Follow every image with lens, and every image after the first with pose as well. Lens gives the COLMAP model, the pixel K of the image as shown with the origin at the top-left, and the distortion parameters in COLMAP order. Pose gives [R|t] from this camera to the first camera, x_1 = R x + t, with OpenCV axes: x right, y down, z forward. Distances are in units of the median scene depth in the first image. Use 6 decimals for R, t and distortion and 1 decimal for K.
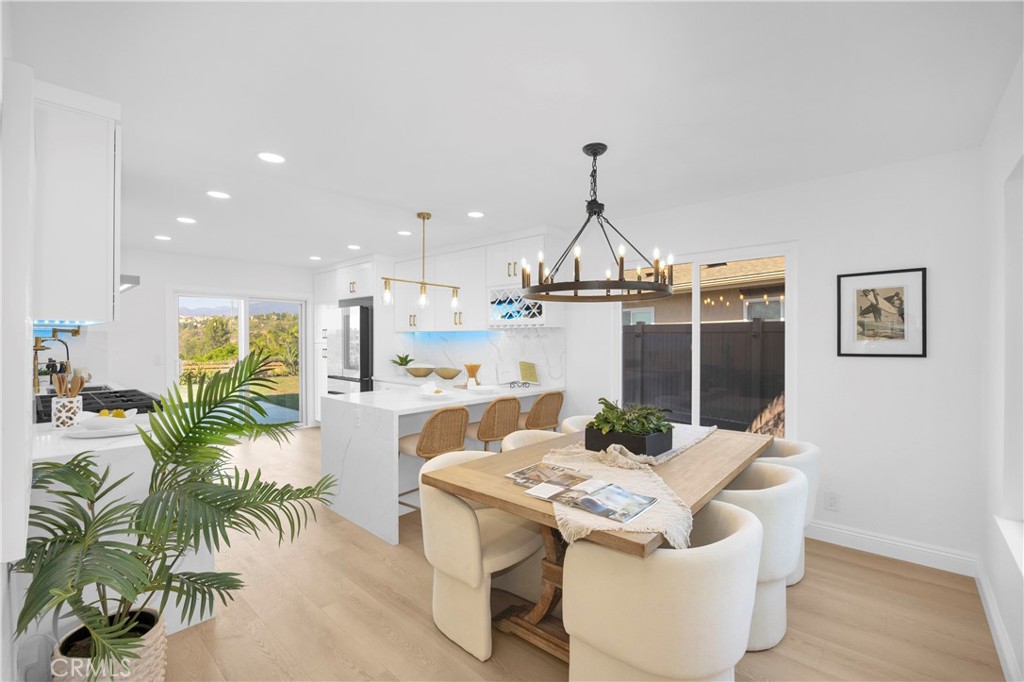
lens RADIAL K [[443.6, 0, 512.0], [0, 443.6, 341.0], [0, 0, 1]] dist [-0.000376, -0.000023]
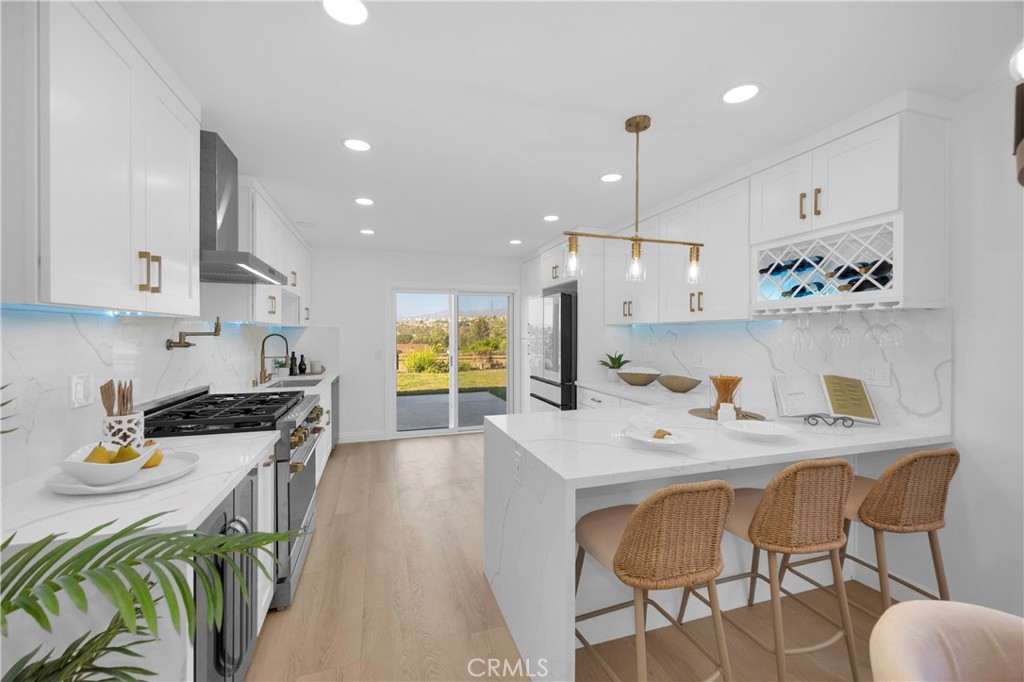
lens RADIAL K [[386.2, 0, 507.4], [0, 386.2, 340.6], [0, 0, 1]] dist [-0.005407, -0.000065]
pose [[0.850710, 0.007029, -0.525588, -0.063127], [-0.000391, 0.999919, 0.012739, -0.001460], [0.525635, -0.010632, 0.850644, 0.394691]]
